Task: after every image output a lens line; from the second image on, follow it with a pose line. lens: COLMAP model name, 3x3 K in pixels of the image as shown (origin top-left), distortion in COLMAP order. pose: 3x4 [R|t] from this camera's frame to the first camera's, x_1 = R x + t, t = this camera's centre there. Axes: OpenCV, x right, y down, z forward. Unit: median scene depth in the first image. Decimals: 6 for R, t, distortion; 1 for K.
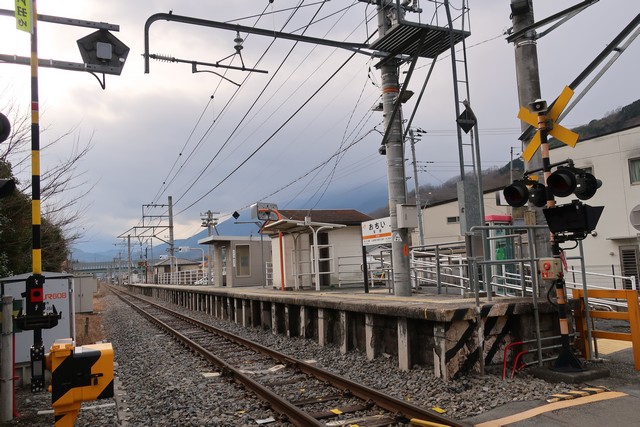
lens RADIAL K [[501.8, 0, 323.6], [0, 501.8, 215.4], [0, 0, 1]] dist [-0.007317, 0.006675]
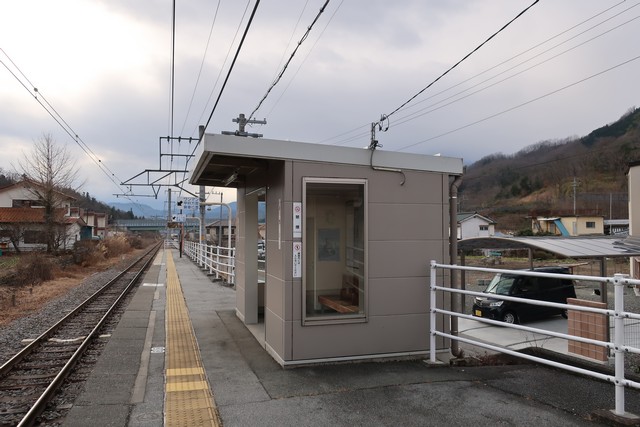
lens RADIAL K [[501.8, 0, 319.1], [0, 501.8, 215.3], [0, 0, 1]] dist [-0.007317, 0.006675]
pose [[0.990926, 0.045338, -0.126530, -0.100535], [-0.036681, 0.996877, 0.069931, 0.041810], [0.129305, -0.064655, 0.989495, 0.556190]]
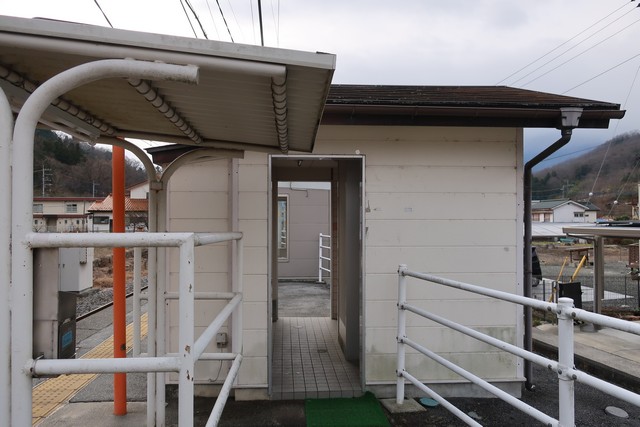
lens RADIAL K [[501.8, 0, 318.0], [0, 501.8, 214.5], [0, 0, 1]] dist [-0.007317, 0.006675]
pose [[0.938230, 0.047824, -0.342693, 0.035283], [-0.013860, 0.994802, 0.100882, 0.019104], [0.345736, -0.089900, 0.934015, 0.400305]]
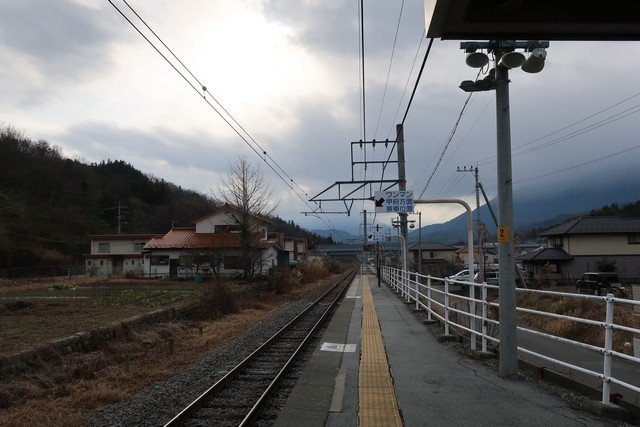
lens RADIAL K [[501.8, 0, 318.6], [0, 501.8, 213.7], [0, 0, 1]] dist [-0.007317, 0.006675]
pose [[0.872371, -0.001190, -0.488843, -0.184303], [0.014543, 0.999618, 0.023519, 0.066303], [0.488628, -0.027627, 0.872055, 0.748589]]
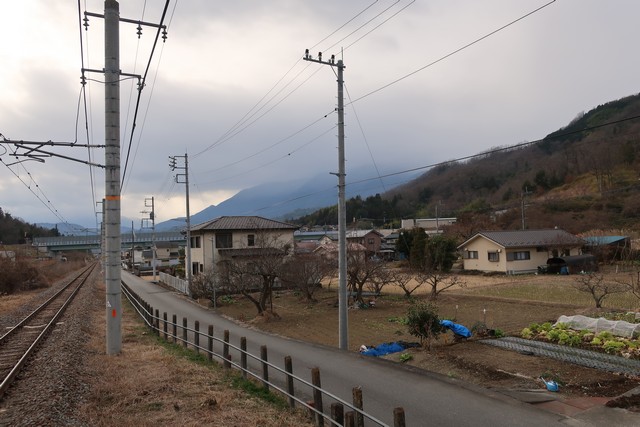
lens RADIAL K [[501.8, 0, 319.2], [0, 501.8, 216.9], [0, 0, 1]] dist [-0.007317, 0.006675]
pose [[0.999818, 0.014971, -0.011800, -0.837214], [-0.014464, 0.999017, 0.041905, 0.257597], [0.012416, -0.041727, 0.999052, 2.198673]]
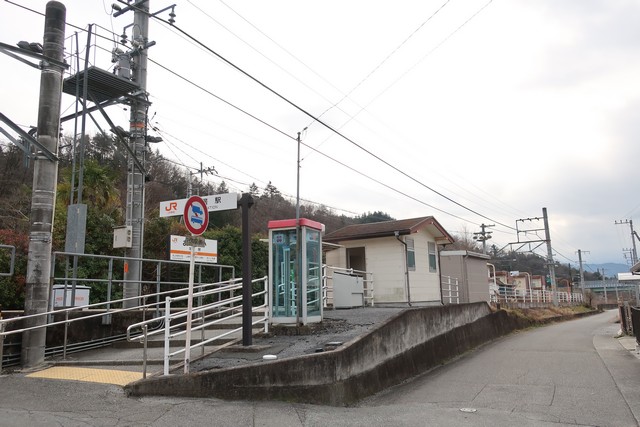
lens RADIAL K [[501.8, 0, 320.9], [0, 501.8, 213.2], [0, 0, 1]] dist [-0.007317, 0.006675]
pose [[0.536128, -0.111530, -0.836736, 0.384716], [0.080357, 0.993475, -0.080934, 0.021474], [0.840303, -0.023847, 0.541592, 0.221697]]
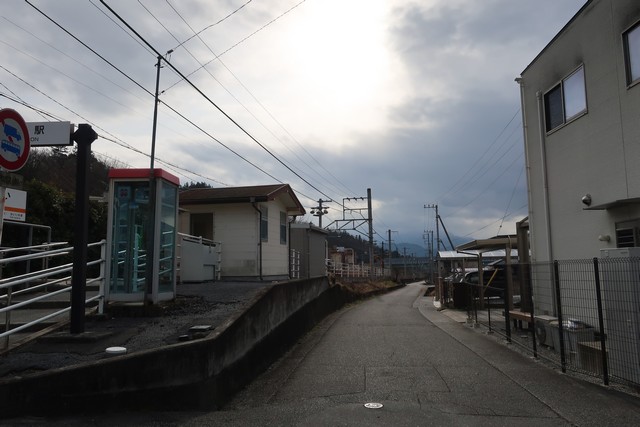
lens RADIAL K [[501.8, 0, 320.5], [0, 501.8, 215.4], [0, 0, 1]] dist [-0.007317, 0.006675]
pose [[0.795896, -0.025793, -0.604884, 0.330322], [0.029375, 0.999561, -0.003971, 0.024457], [0.604721, -0.014608, 0.796304, 0.233875]]
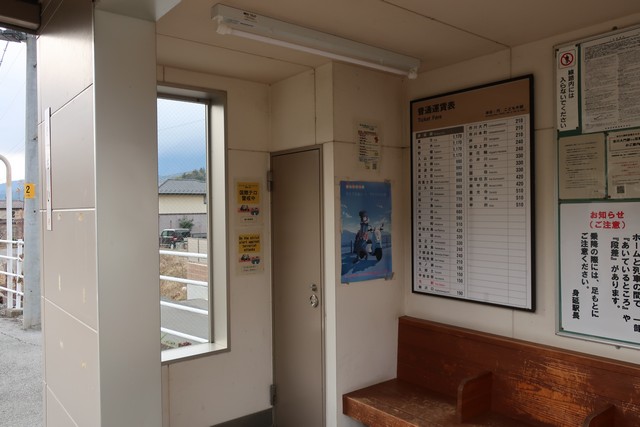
lens RADIAL K [[501.8, 0, 318.4], [0, 501.8, 213.1], [0, 0, 1]] dist [-0.007317, 0.006675]
pose [[0.967885, 0.034175, 0.249060, -0.156576], [-0.057287, 0.994634, 0.086148, 0.065383], [-0.244780, -0.097649, 0.964649, 0.735212]]
